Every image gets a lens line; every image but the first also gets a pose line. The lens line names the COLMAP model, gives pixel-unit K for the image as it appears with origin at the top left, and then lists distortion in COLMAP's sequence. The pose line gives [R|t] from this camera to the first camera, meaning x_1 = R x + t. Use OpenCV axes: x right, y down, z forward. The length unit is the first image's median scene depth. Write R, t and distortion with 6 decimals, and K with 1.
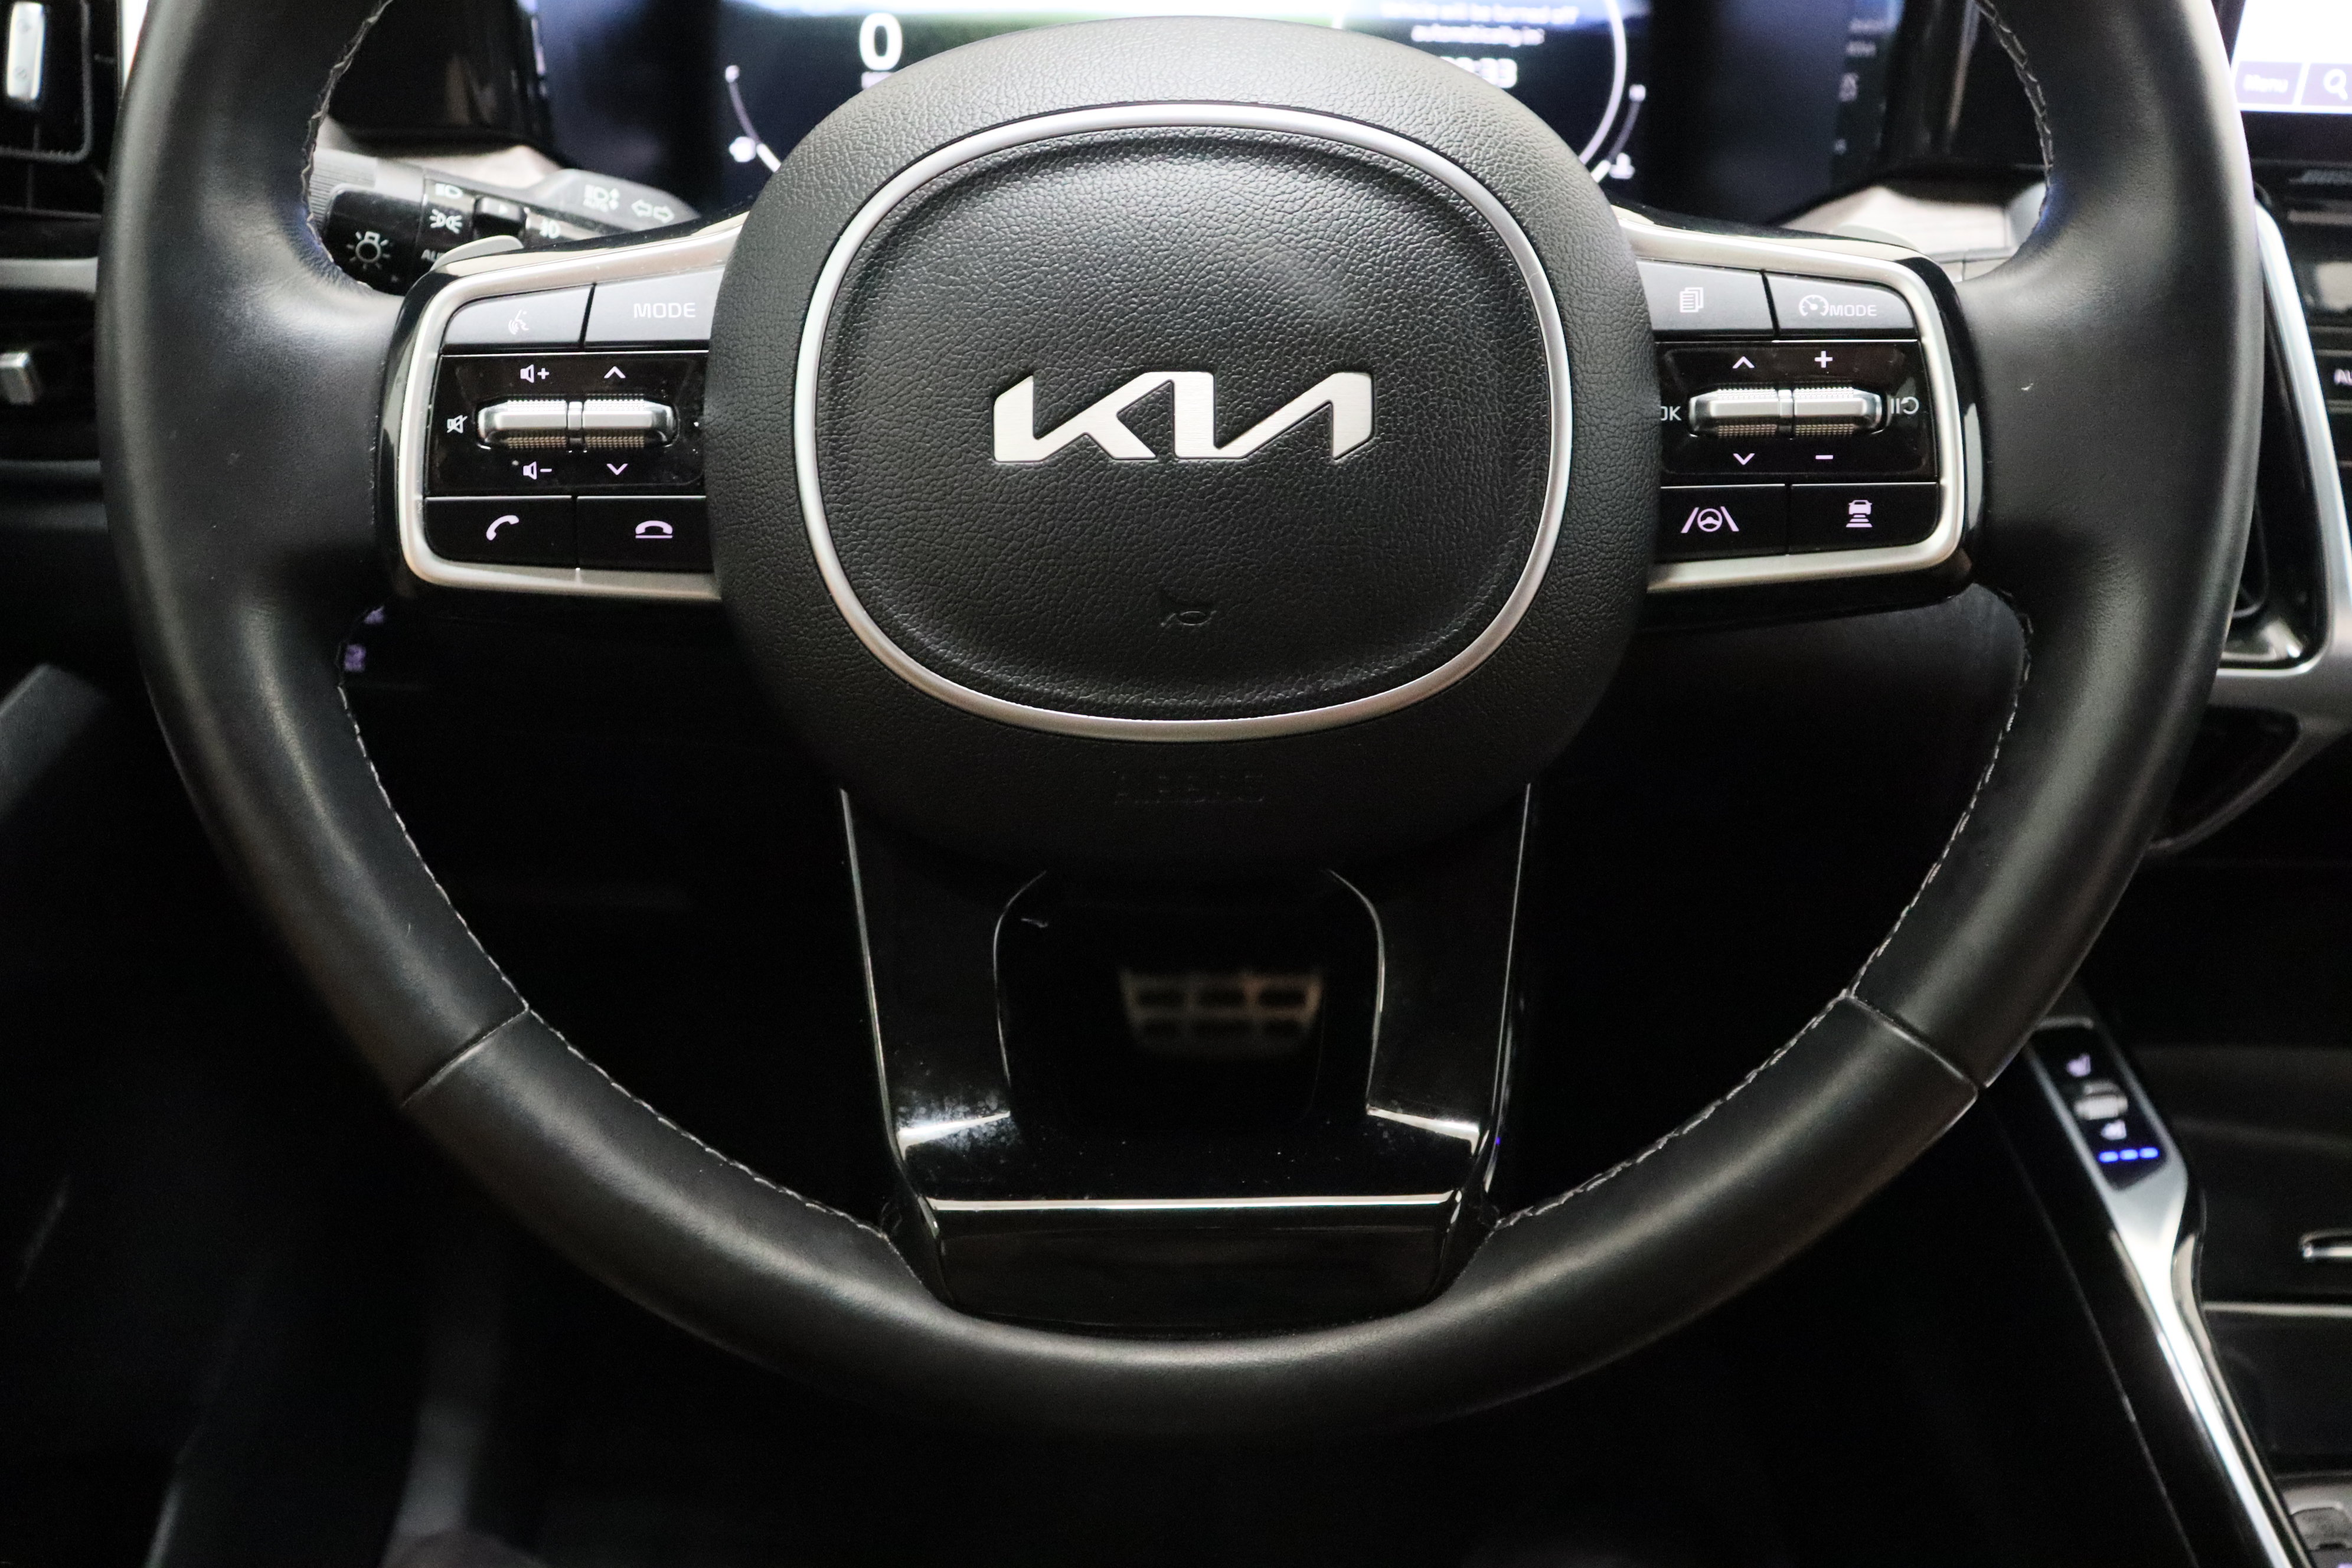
lens RADIAL K [[2036.4, 0, 1176.0], [0, 2036.4, 784.0], [0, 0, 1]] dist [-0.155134, 0.184727]
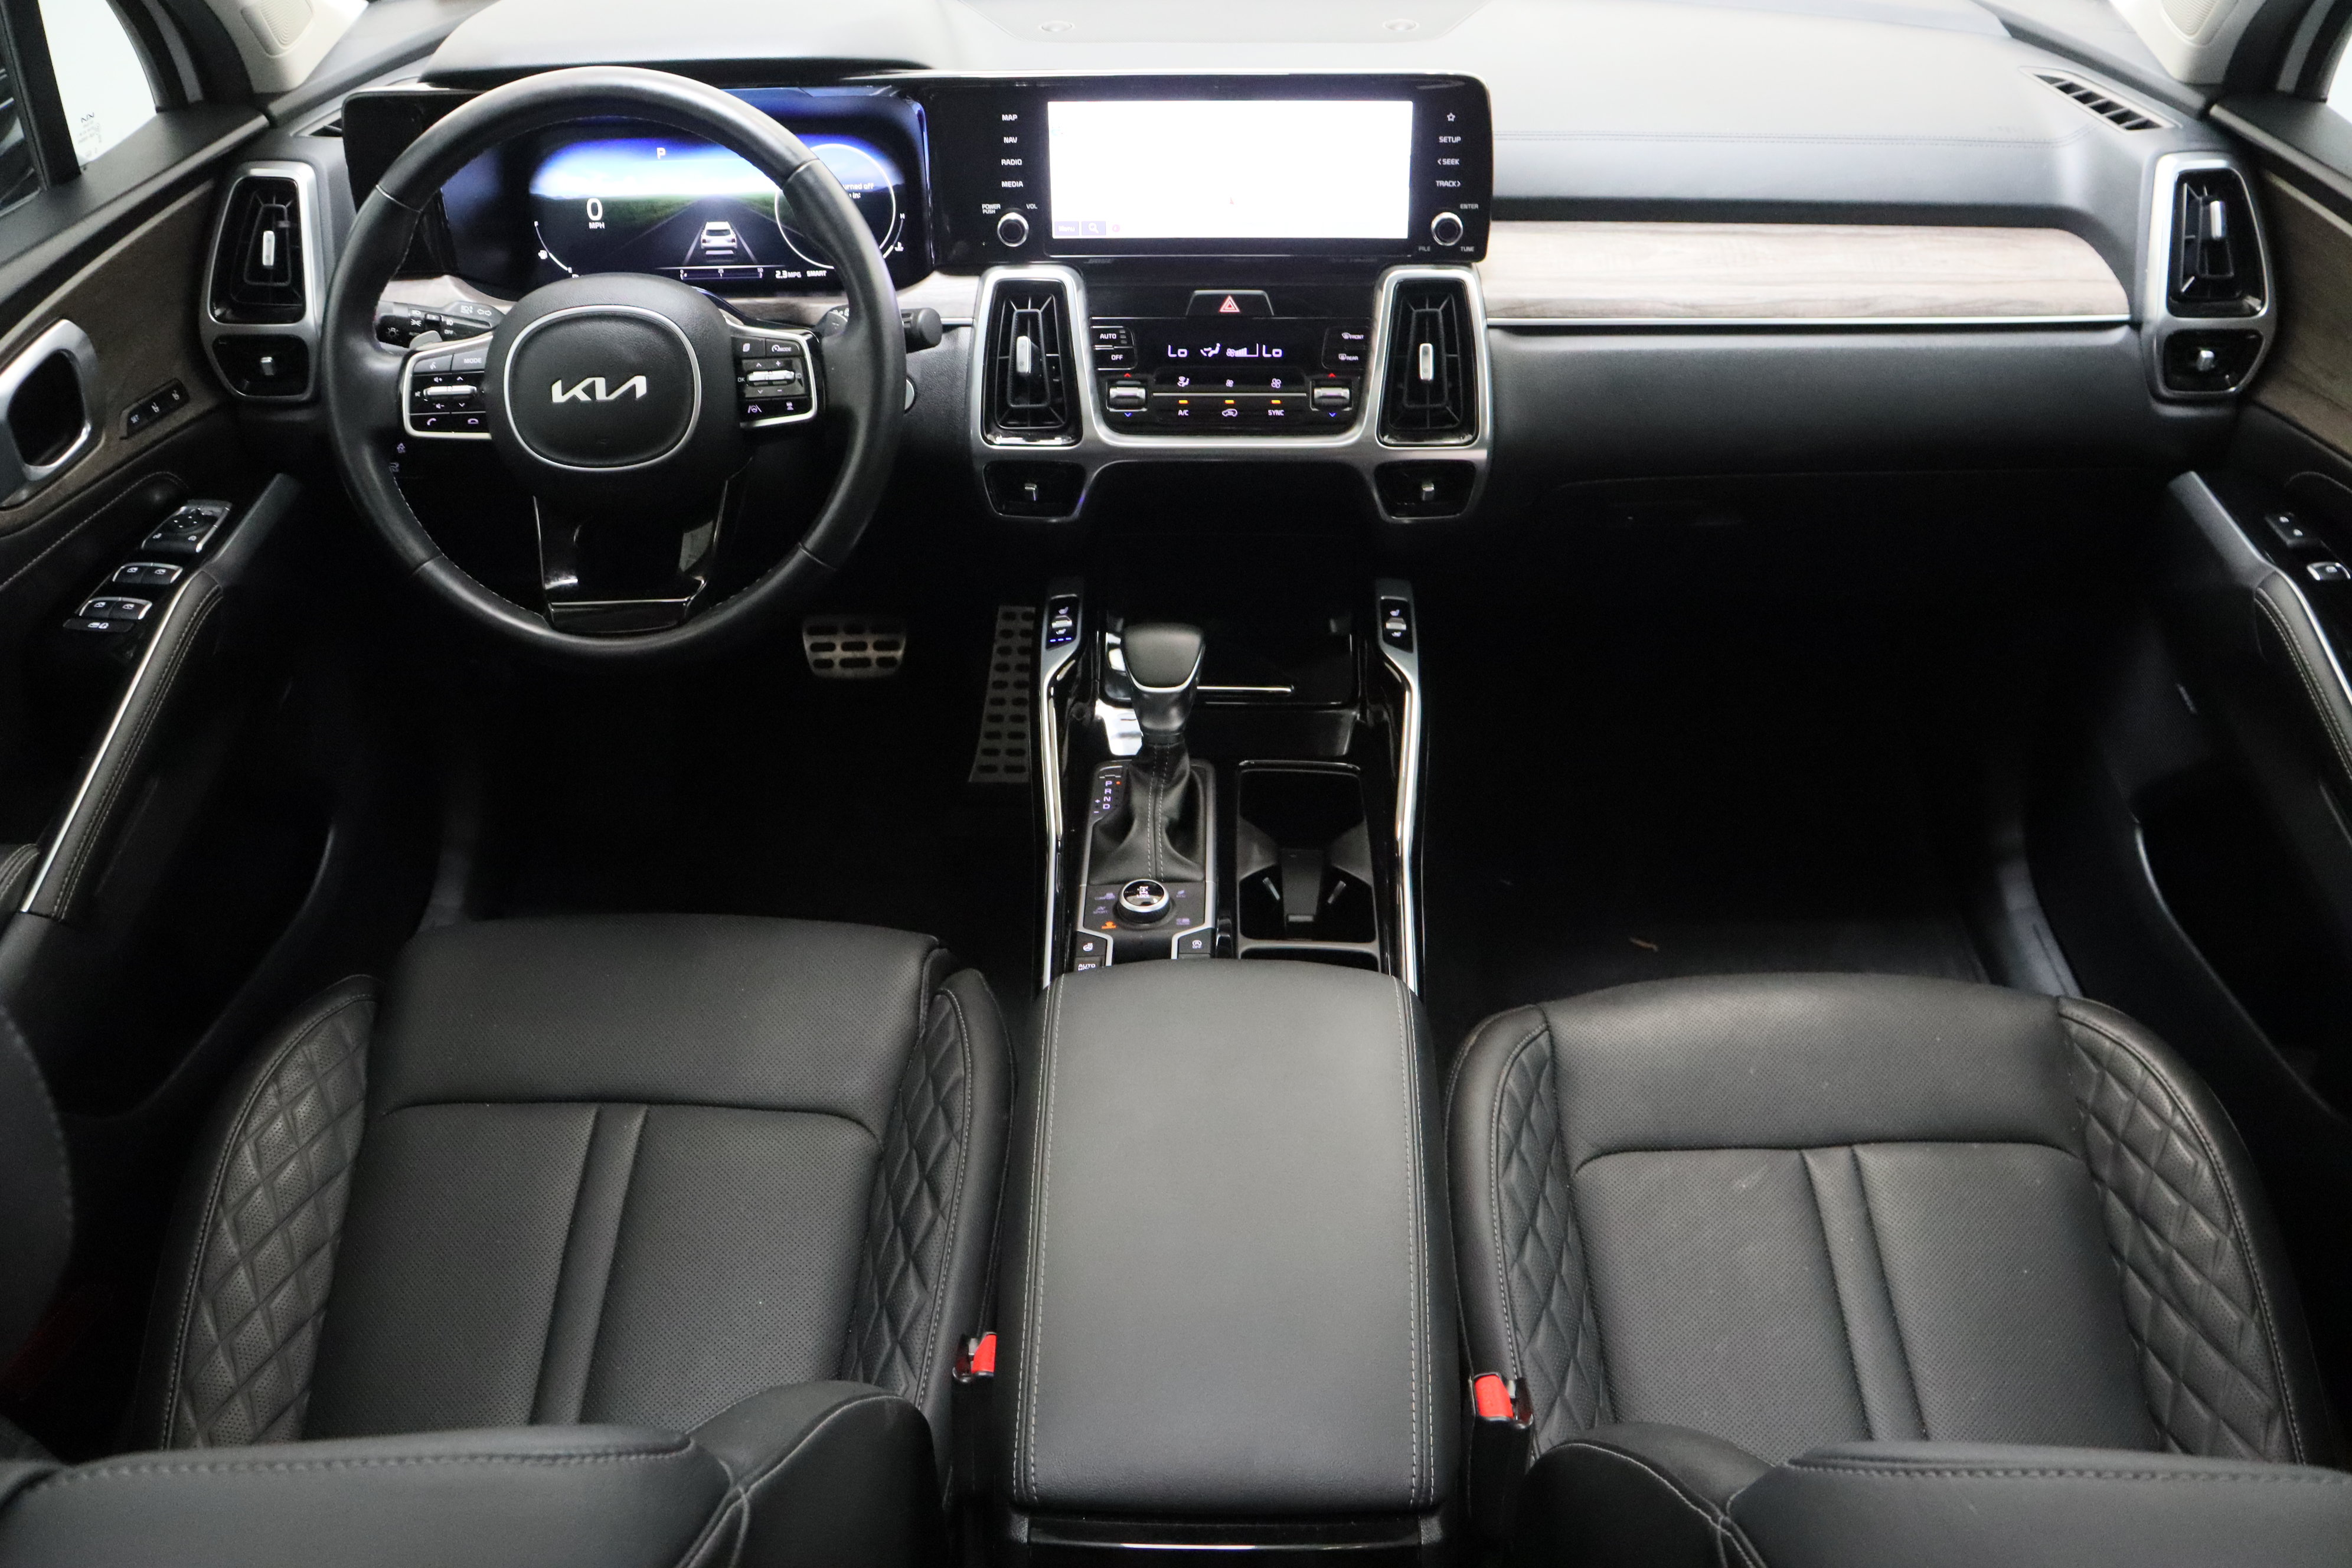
lens RADIAL K [[2036.4, 0, 1176.0], [0, 2036.4, 784.0], [0, 0, 1]] dist [-0.155134, 0.184727]
pose [[0.999583, -0.015625, -0.024290, 1.102581], [0.017497, 0.996734, 0.078840, 0.269867], [0.022979, -0.079232, 0.996591, -2.656408]]
